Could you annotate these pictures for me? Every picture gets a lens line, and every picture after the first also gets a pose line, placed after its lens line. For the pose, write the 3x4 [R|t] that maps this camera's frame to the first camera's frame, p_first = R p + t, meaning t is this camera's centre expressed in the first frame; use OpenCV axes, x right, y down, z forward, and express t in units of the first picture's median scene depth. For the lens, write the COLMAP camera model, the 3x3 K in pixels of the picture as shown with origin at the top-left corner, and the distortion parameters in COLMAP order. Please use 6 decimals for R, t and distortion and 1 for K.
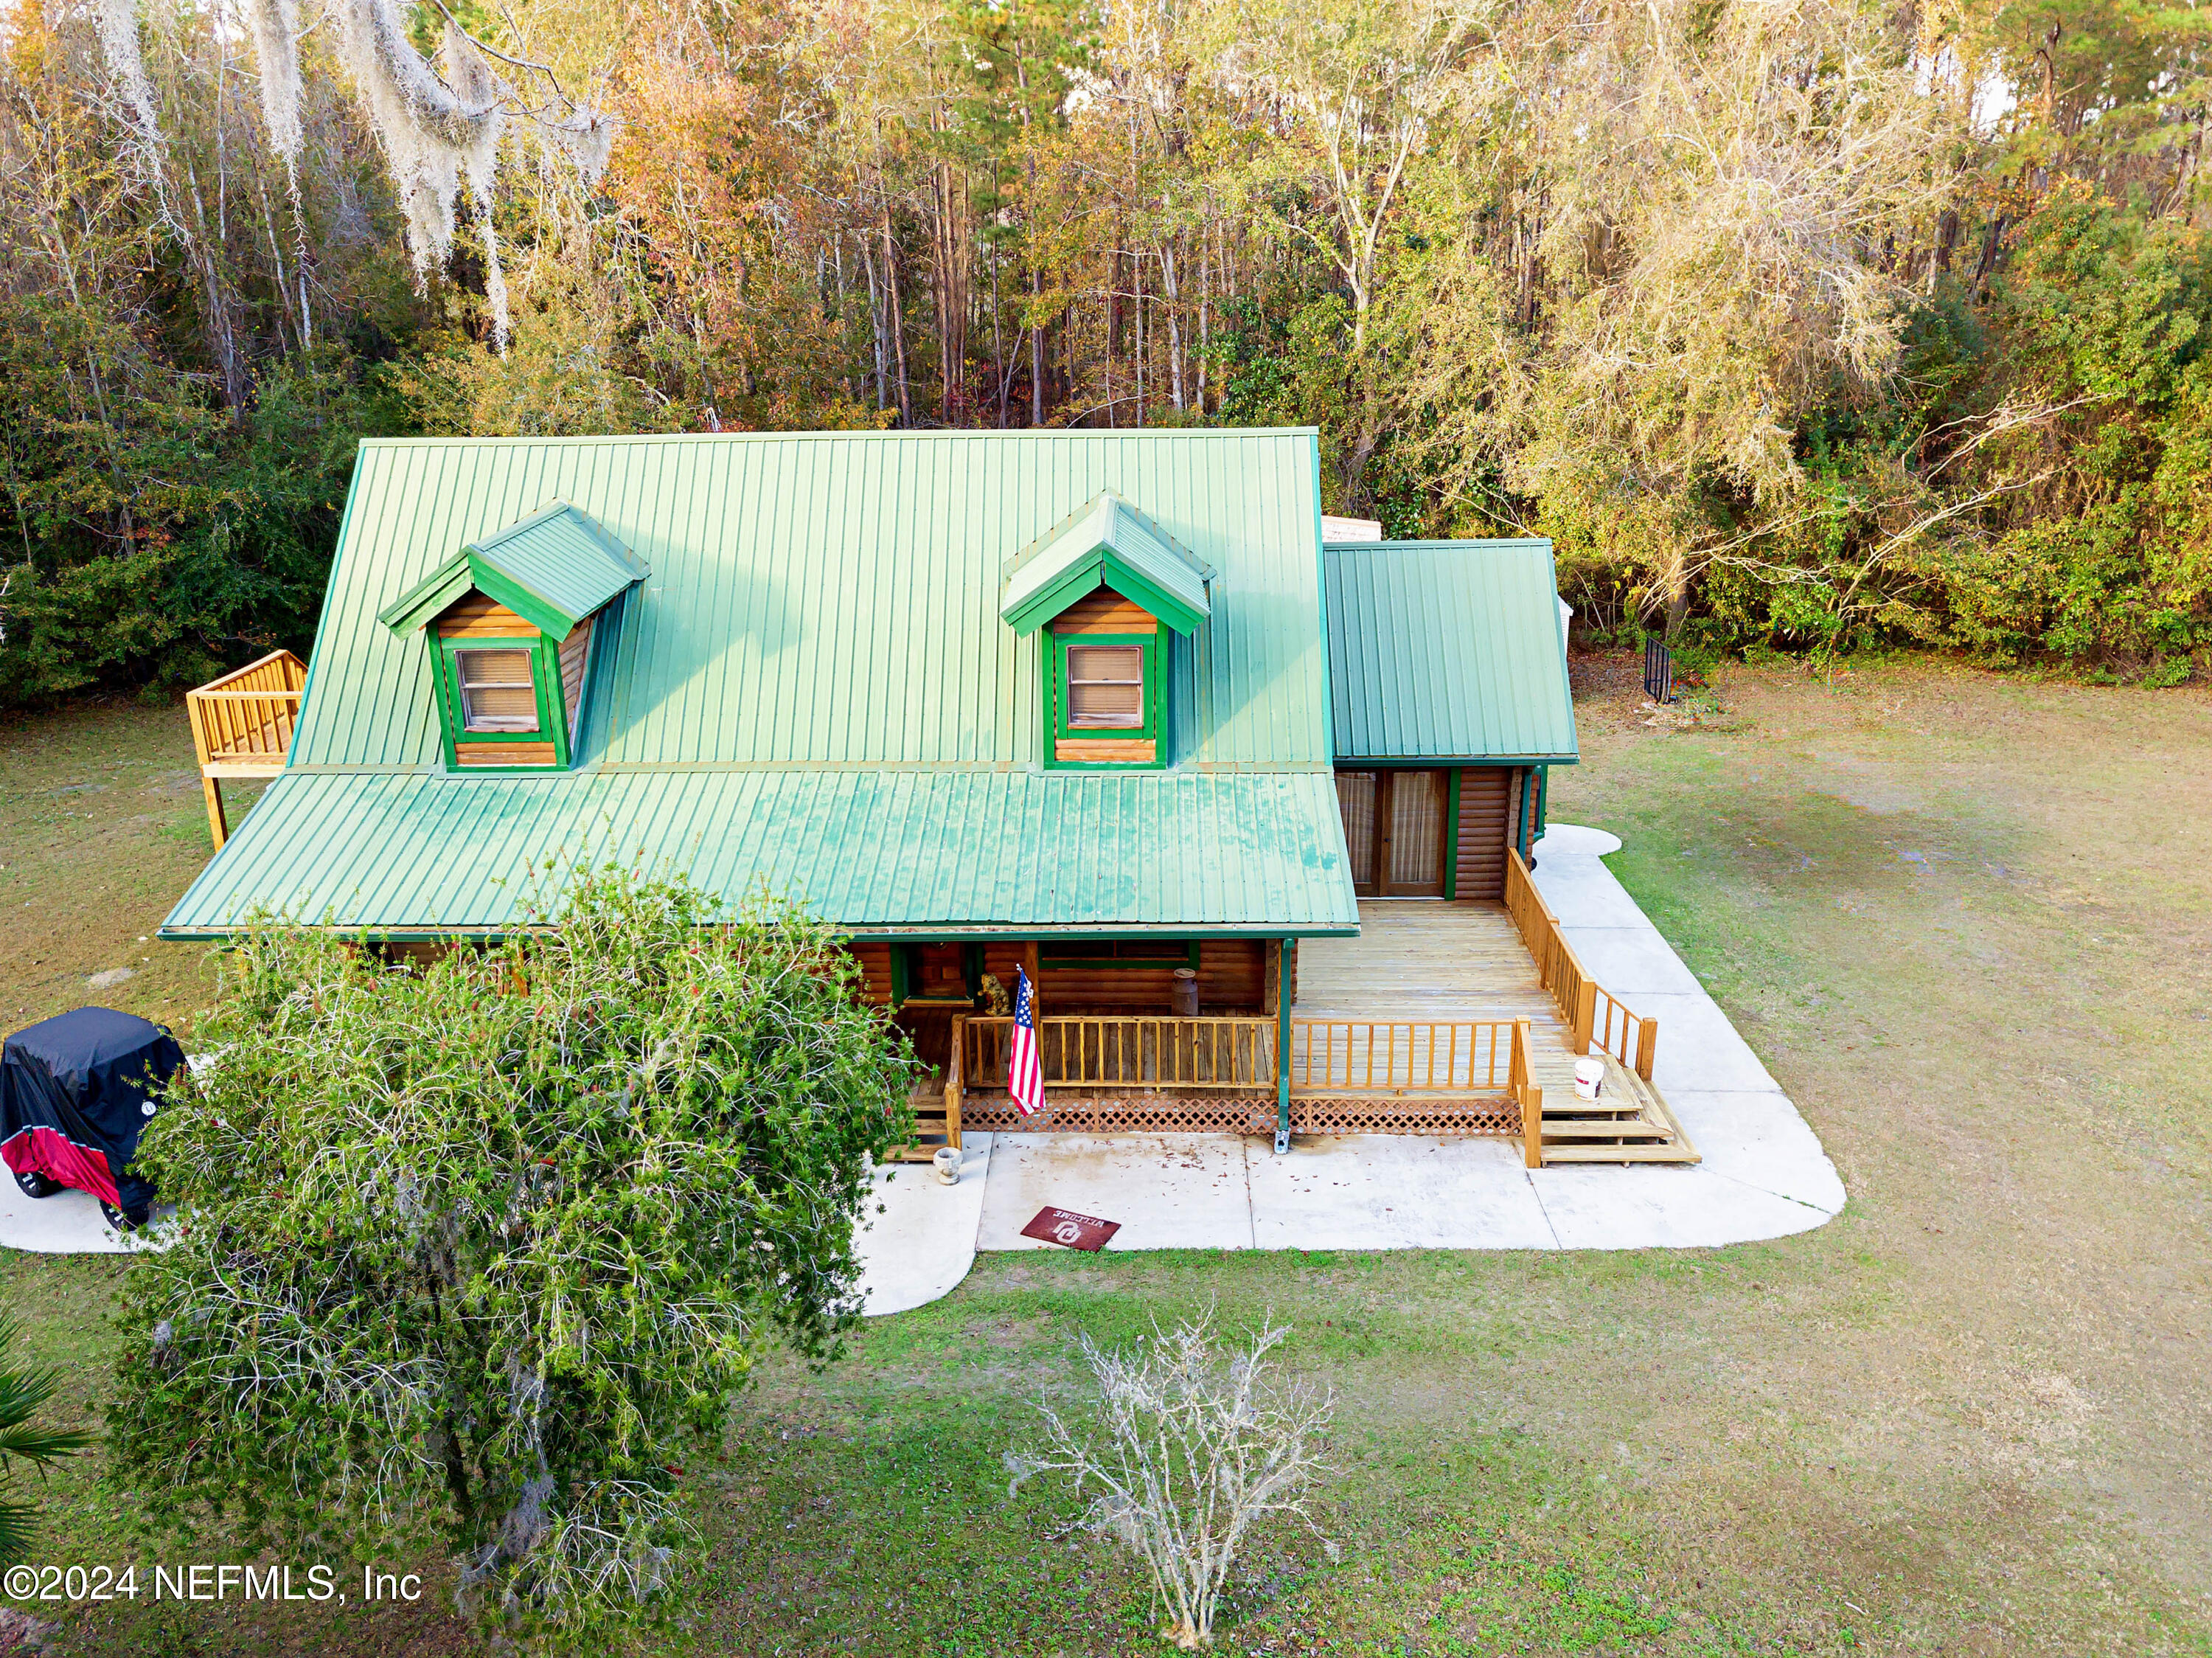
lens RADIAL K [[1704.2, 0, 1098.7], [0, 1704.2, 830.3], [0, 0, 1]] dist [0.013060, 0.012206]
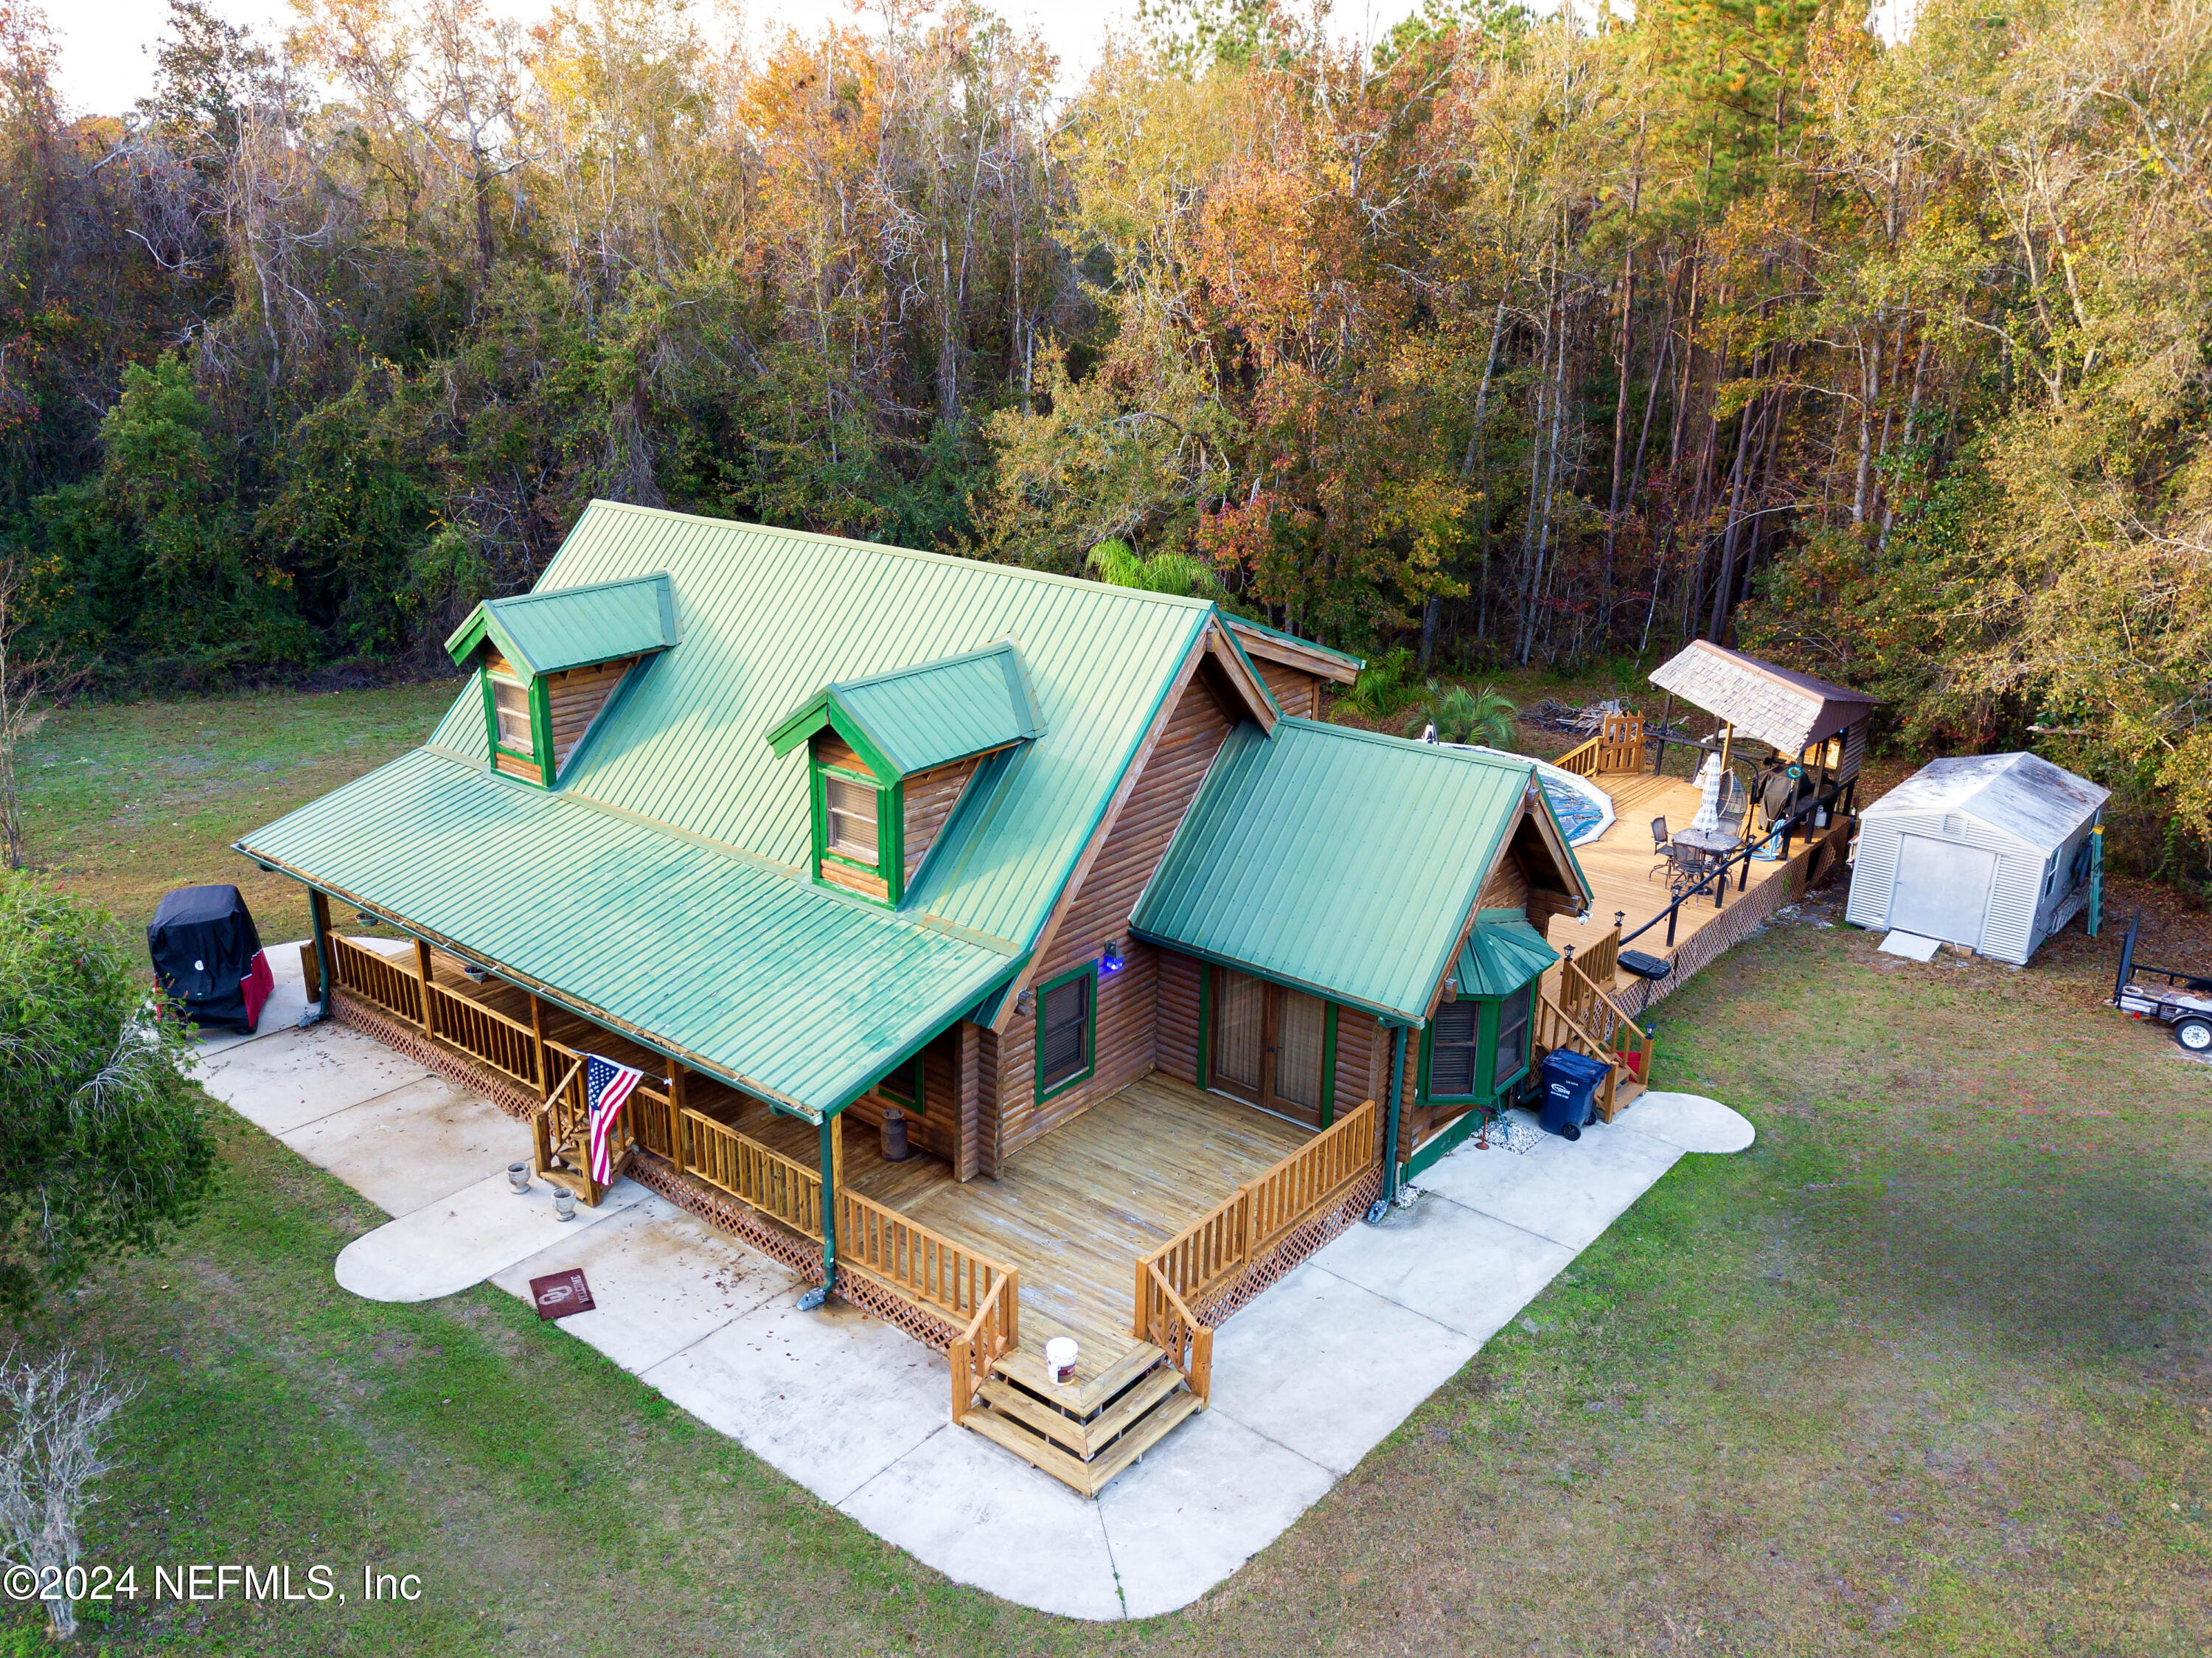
lens RADIAL K [[1704.2, 0, 1098.7], [0, 1704.2, 830.3], [0, 0, 1]] dist [0.013060, 0.012206]
pose [[0.795413, 0.216855, -0.565943, 0.694675], [-0.222113, 0.973129, 0.060707, -0.170583], [0.563900, 0.077416, 0.822206, 0.226914]]
